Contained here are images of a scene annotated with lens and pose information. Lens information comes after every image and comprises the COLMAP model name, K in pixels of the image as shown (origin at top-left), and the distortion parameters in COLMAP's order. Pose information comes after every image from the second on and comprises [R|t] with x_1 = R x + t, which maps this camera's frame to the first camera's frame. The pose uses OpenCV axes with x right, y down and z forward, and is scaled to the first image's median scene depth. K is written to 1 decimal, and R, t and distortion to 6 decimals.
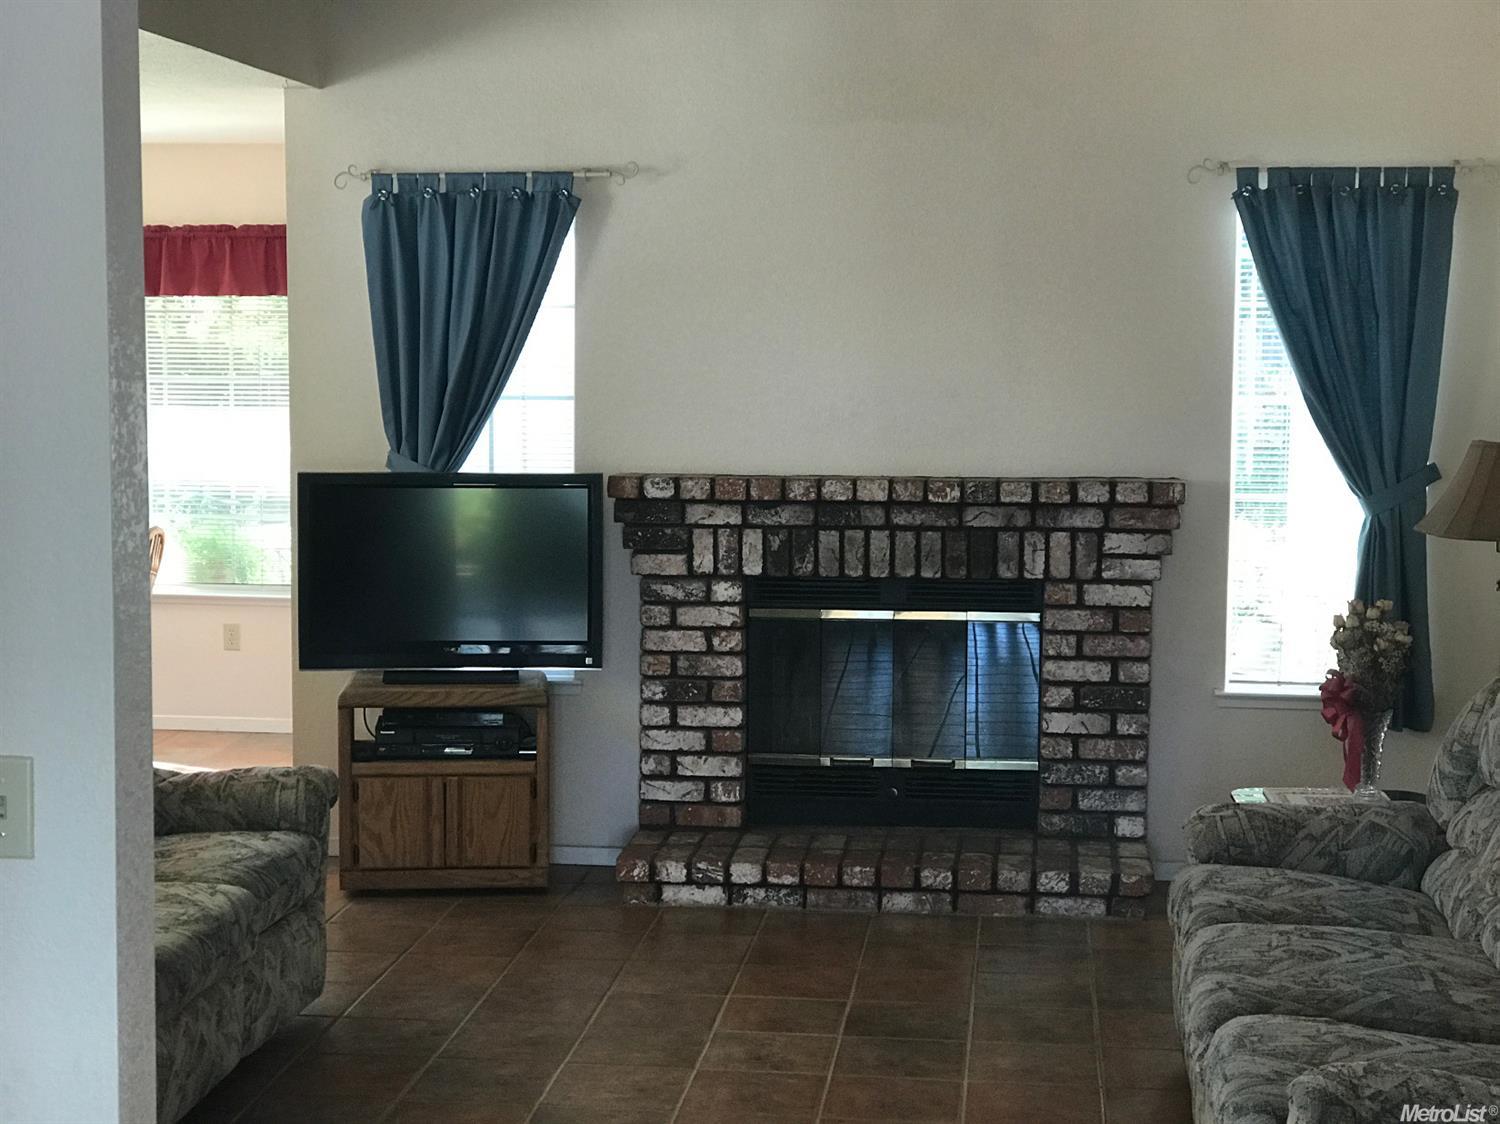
lens RADIAL K [[2509.4, 0, 750.0], [0, 2509.4, 562.0], [0, 0, 1]] dist [0.418539, -0.001206]
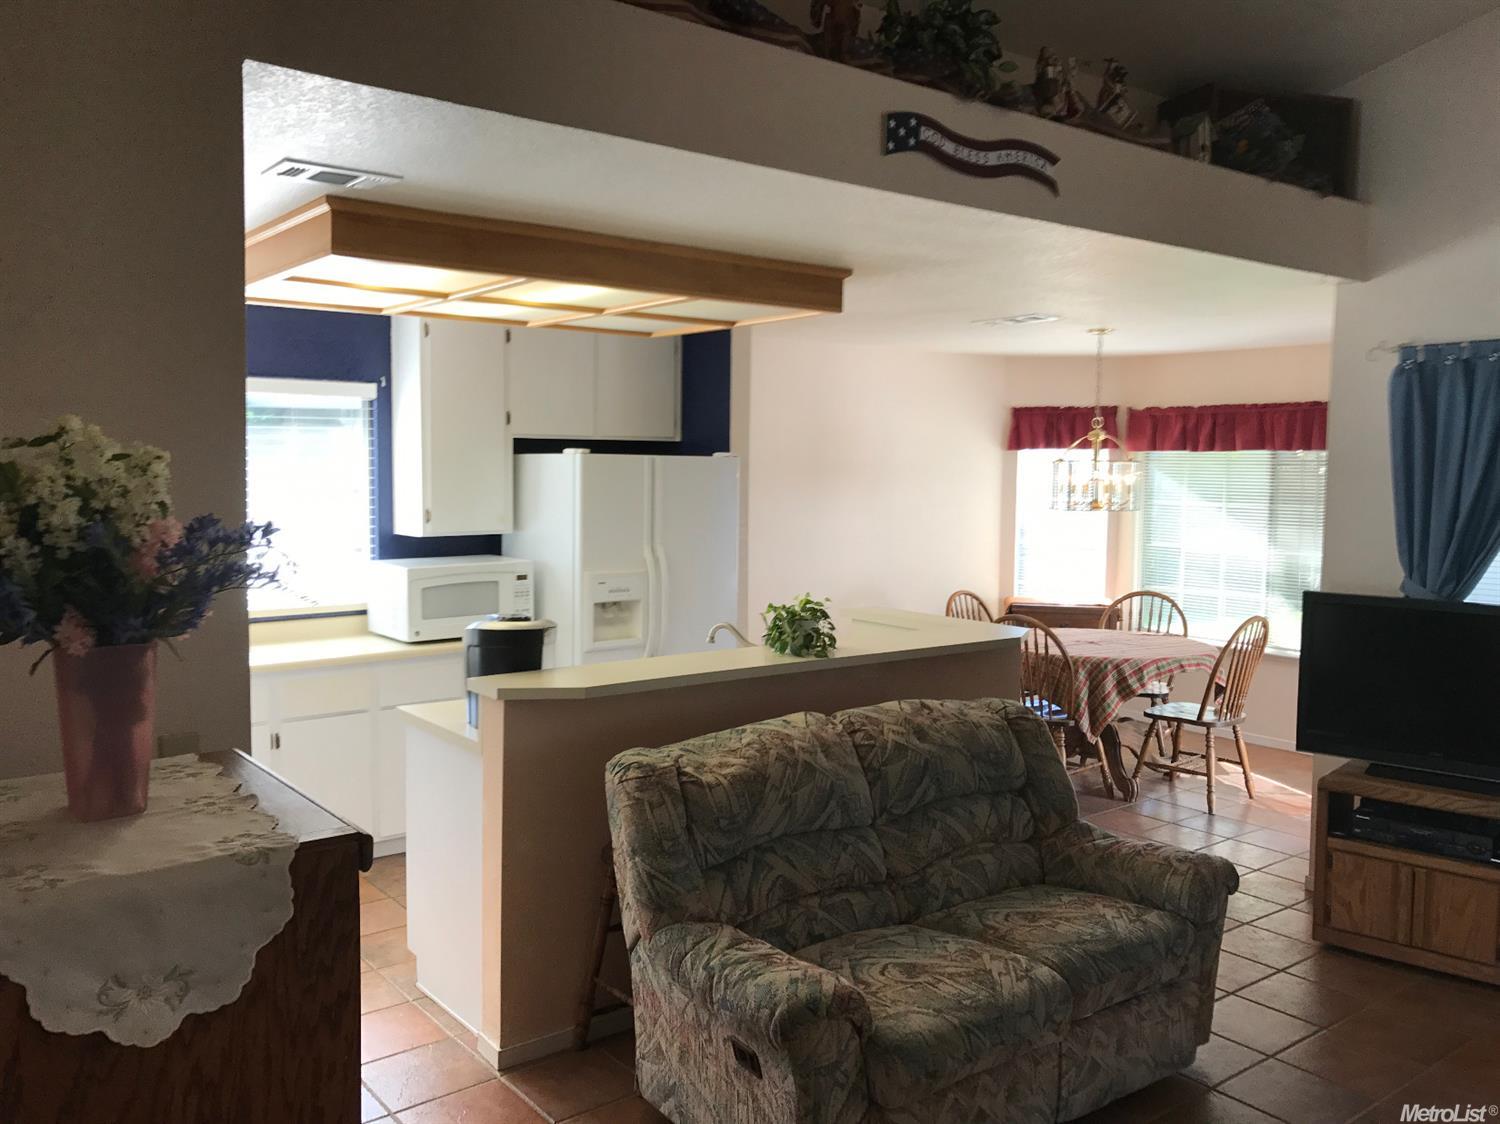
lens RADIAL K [[1240.1, 0, 750.0], [0, 1240.1, 562.0], [0, 0, 1]] dist [0.012245, 0.009687]
pose [[0.702276, 0.054475, -0.709818, 0.060284], [-0.071795, 0.997404, 0.005513, -0.033532], [0.708275, 0.047090, 0.704364, 0.387506]]
